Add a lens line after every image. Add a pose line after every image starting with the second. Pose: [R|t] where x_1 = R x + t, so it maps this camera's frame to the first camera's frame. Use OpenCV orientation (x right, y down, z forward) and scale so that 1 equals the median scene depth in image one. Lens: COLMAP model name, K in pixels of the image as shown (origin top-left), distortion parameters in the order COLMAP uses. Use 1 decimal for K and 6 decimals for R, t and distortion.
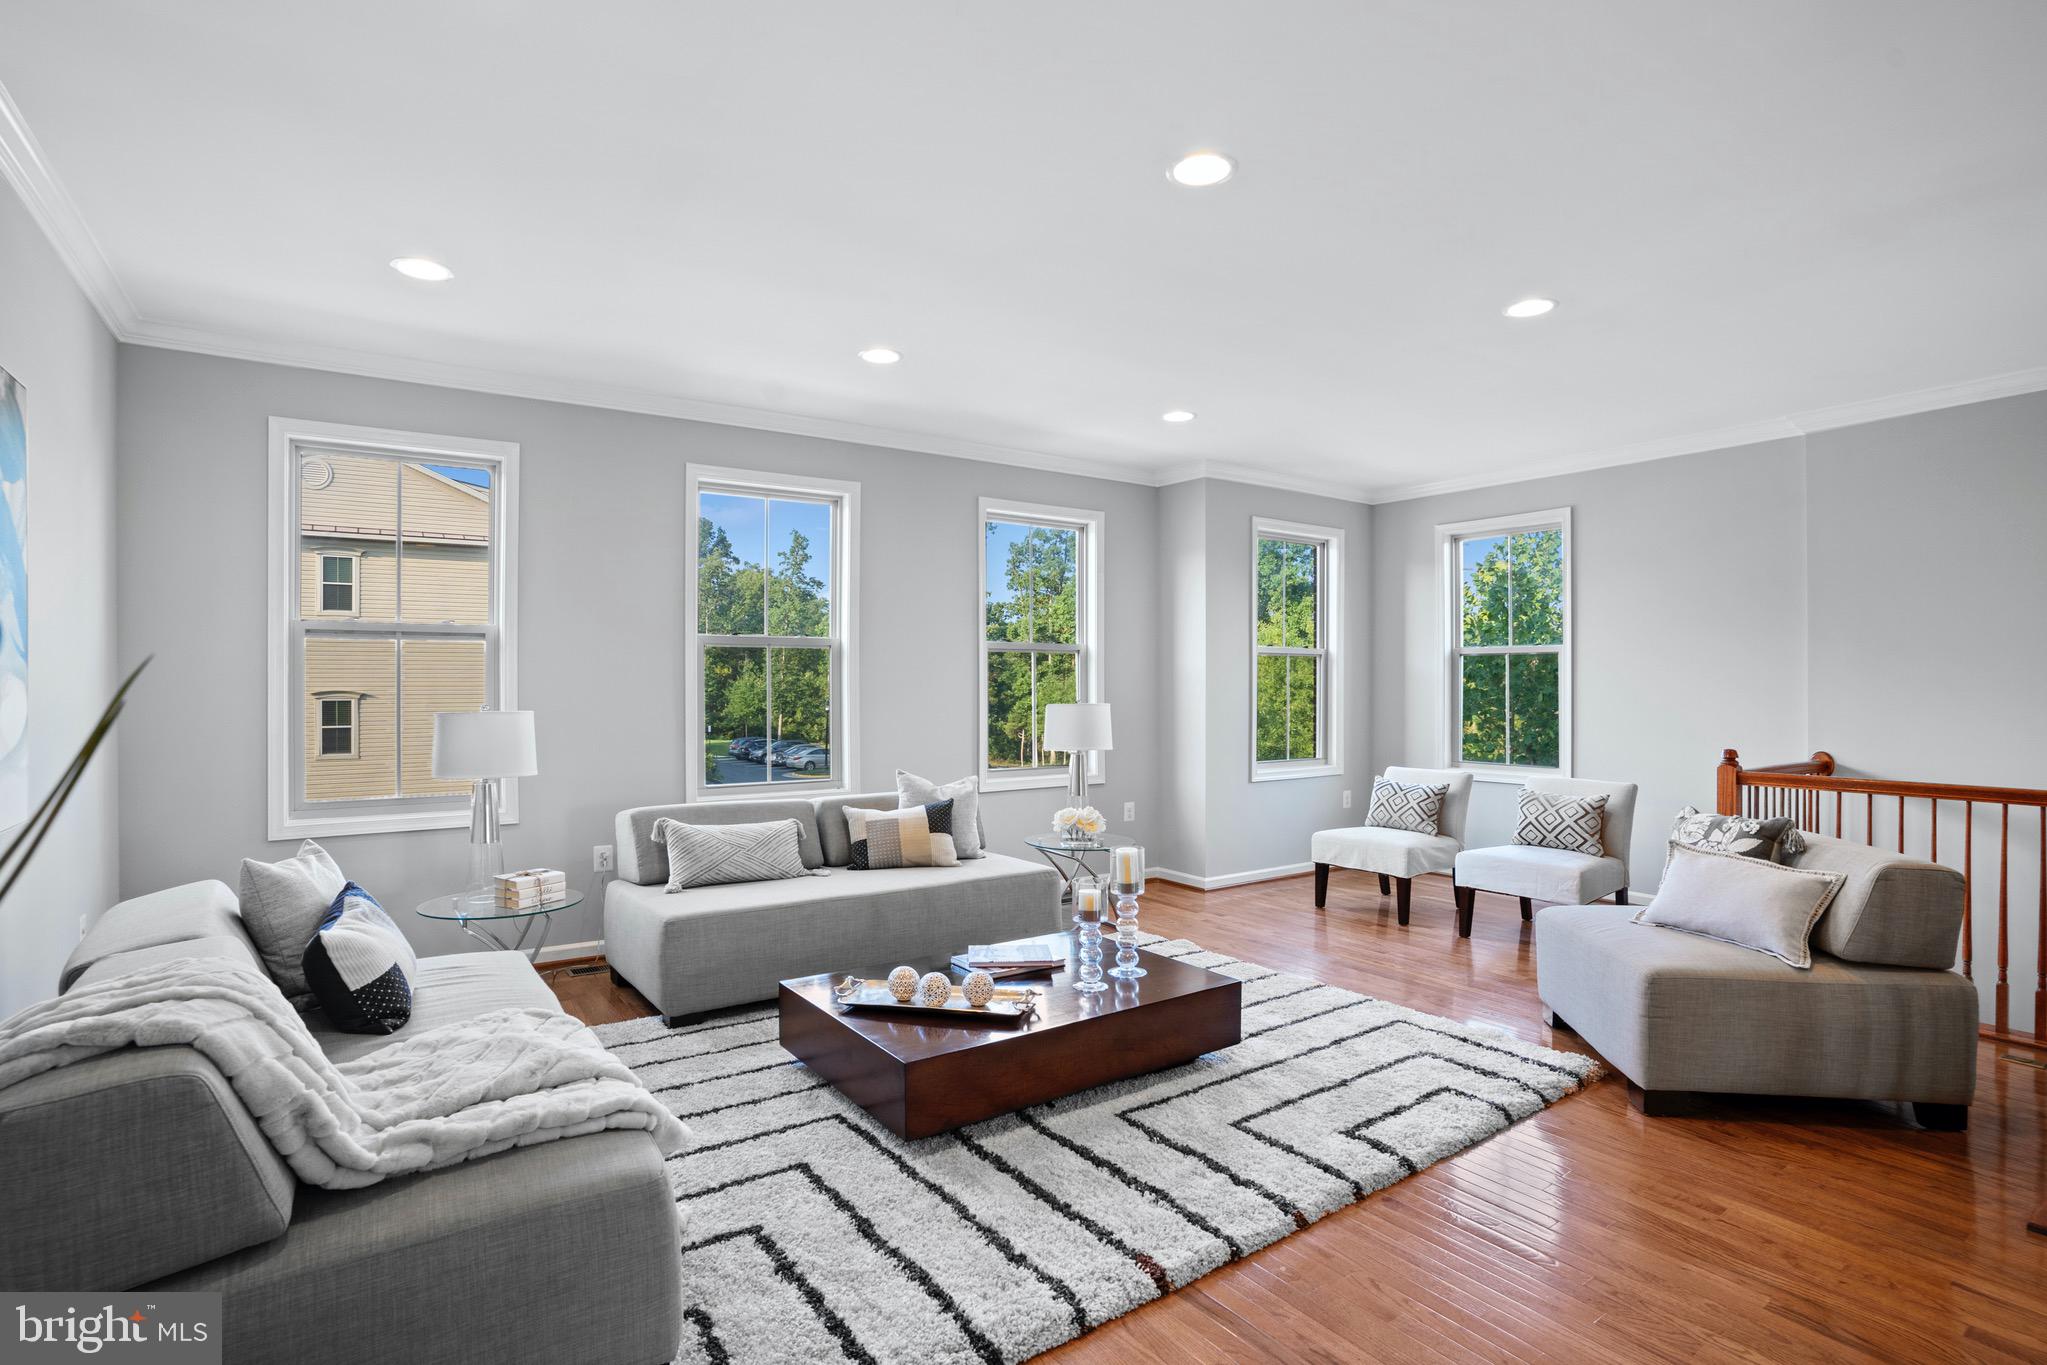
lens RADIAL K [[1031.2, 0, 1027.8], [0, 1031.2, 674.4], [0, 0, 1]] dist [-0.090891, 0.045502]
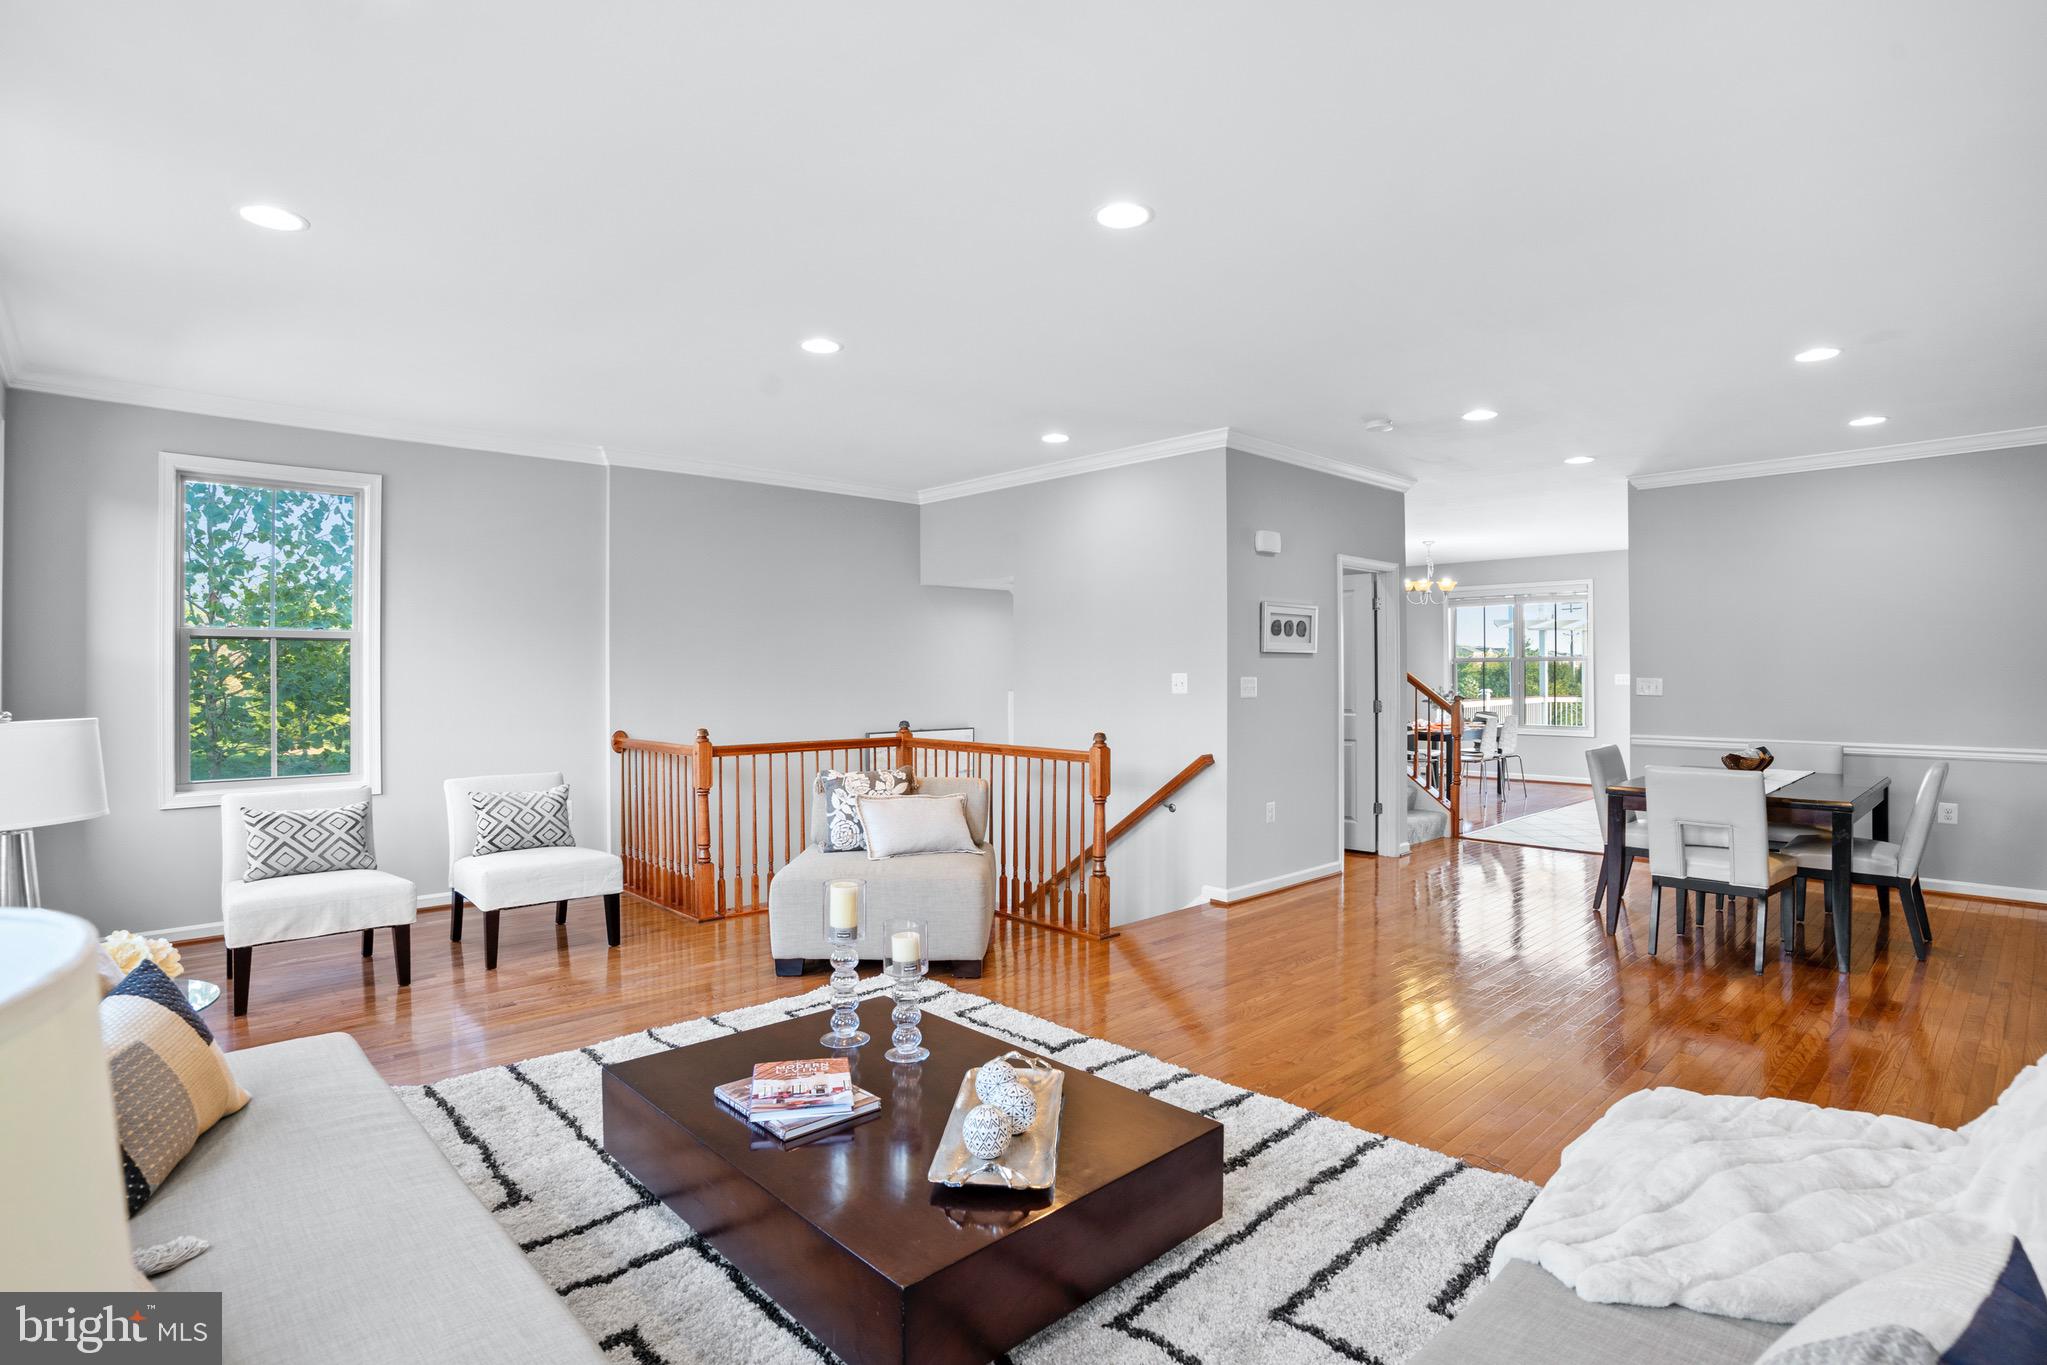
lens RADIAL K [[1031.2, 0, 1027.8], [0, 1031.2, 674.4], [0, 0, 1]] dist [-0.090891, 0.045502]
pose [[-0.154001, -0.004423, 0.988061, -0.574930], [-0.003680, 0.999986, 0.003903, 0.003709], [-0.988064, -0.003035, -0.154015, 0.804015]]
